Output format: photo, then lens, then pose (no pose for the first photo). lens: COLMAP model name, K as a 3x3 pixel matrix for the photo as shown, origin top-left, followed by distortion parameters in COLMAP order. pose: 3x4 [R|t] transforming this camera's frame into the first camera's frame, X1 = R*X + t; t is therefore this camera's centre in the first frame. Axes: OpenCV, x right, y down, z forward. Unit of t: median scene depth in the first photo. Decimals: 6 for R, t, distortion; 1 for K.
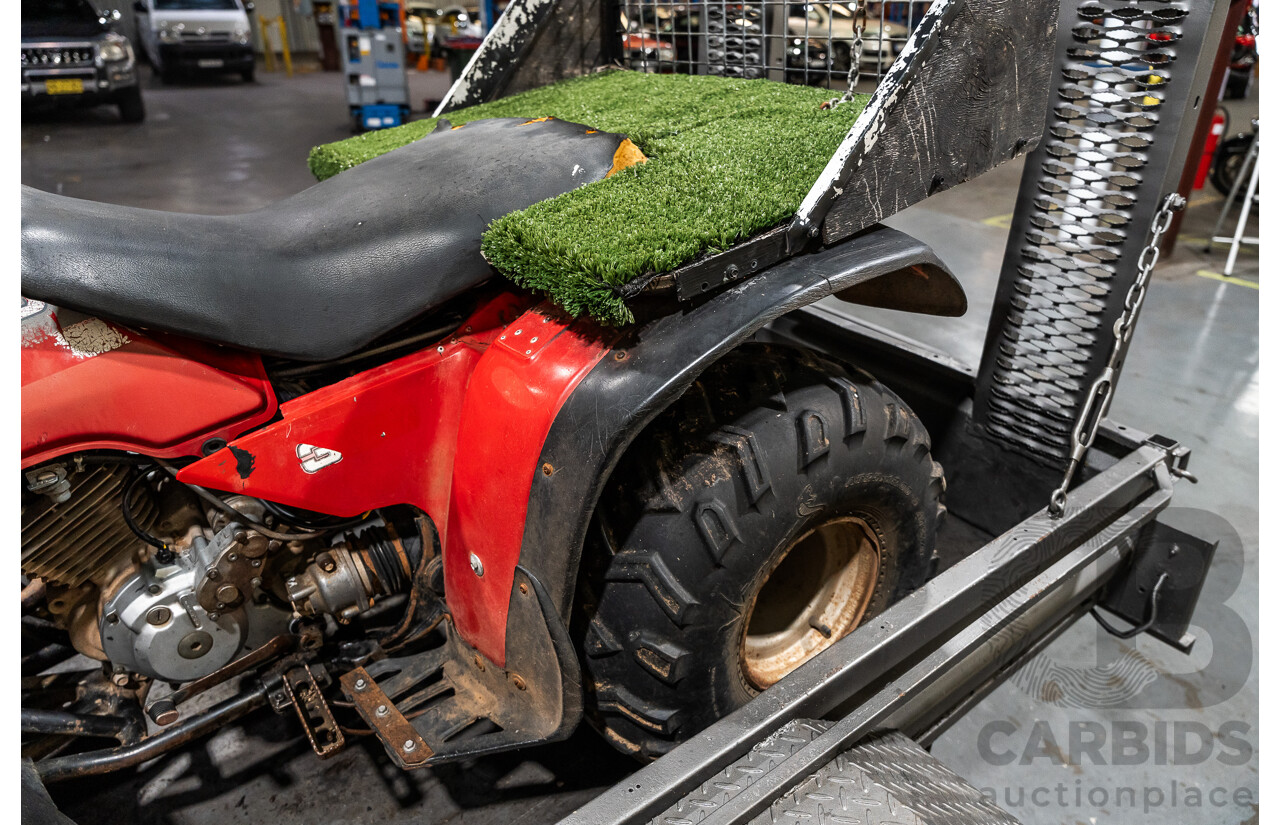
lens RADIAL K [[820.8, 0, 640.8], [0, 820.8, 411.9], [0, 0, 1]] dist [-0.002590, -0.002356]
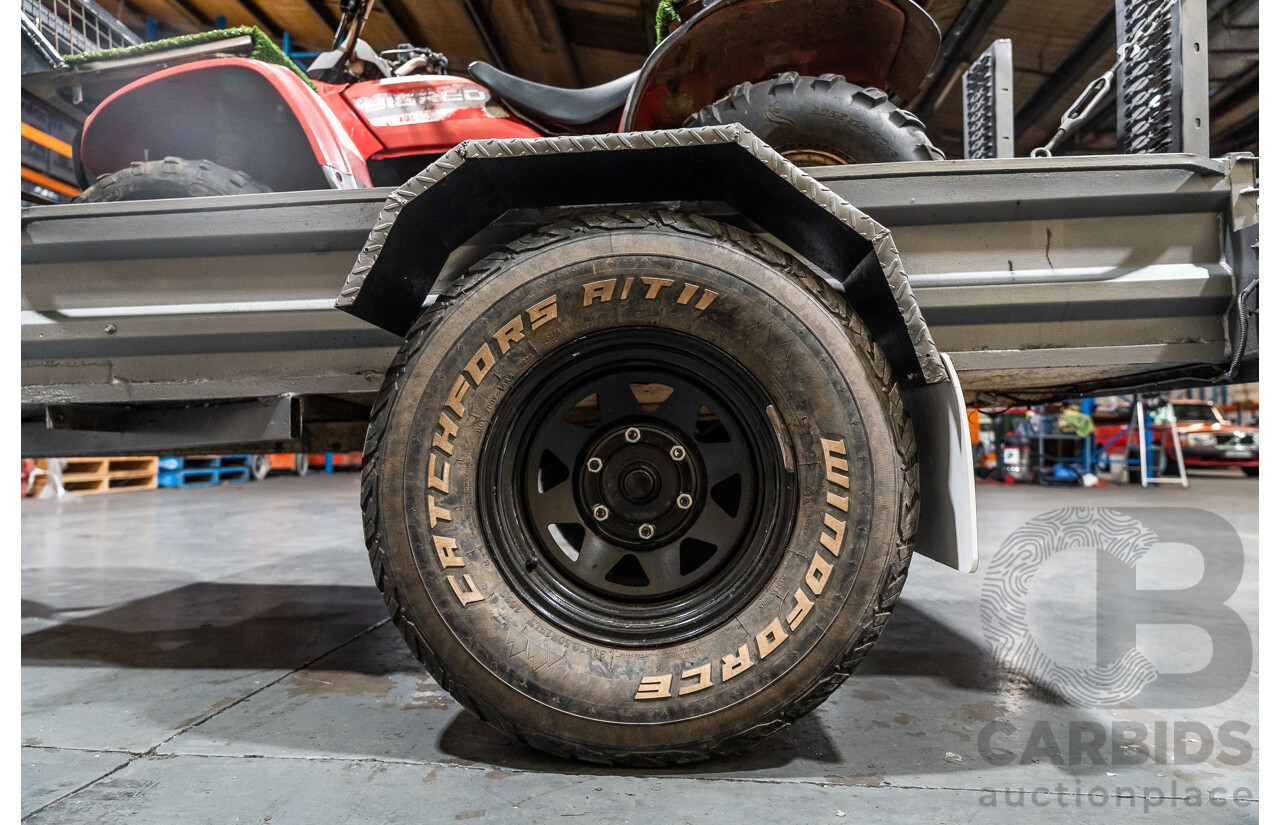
lens RADIAL K [[820.8, 0, 640.8], [0, 820.8, 411.9], [0, 0, 1]] dist [-0.002590, -0.002356]
pose [[0.776528, -0.026796, -0.629512, 0.953448], [-0.285710, 0.875501, -0.389702, 1.267438], [0.561581, 0.482472, 0.672196, 0.074356]]
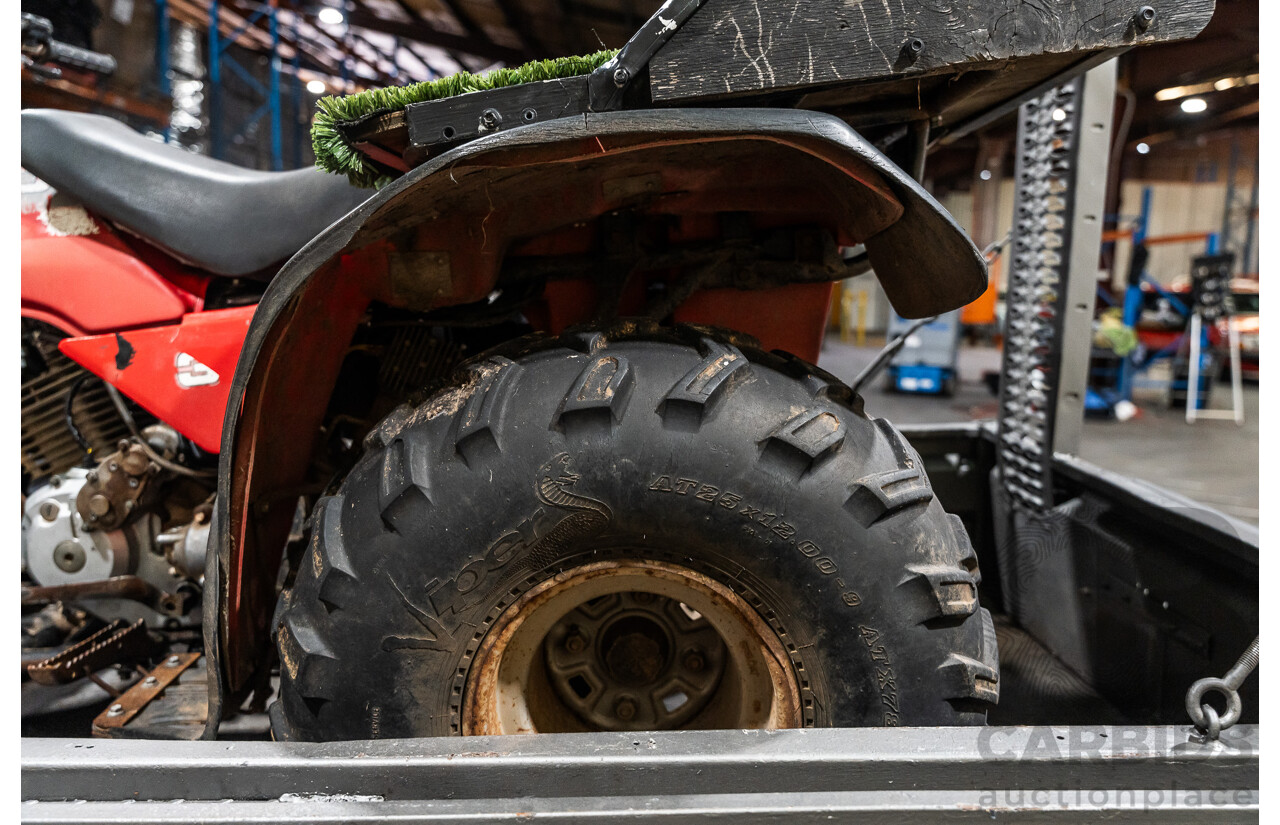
lens RADIAL K [[965.3, 0, 642.1], [0, 965.3, 418.6], [0, 0, 1]] dist [0.001448, -0.001871]
pose [[0.803256, 0.099903, -0.587197, 0.664434], [-0.289423, 0.927094, -0.238185, 0.217407], [0.520591, 0.361271, 0.773607, 0.431541]]
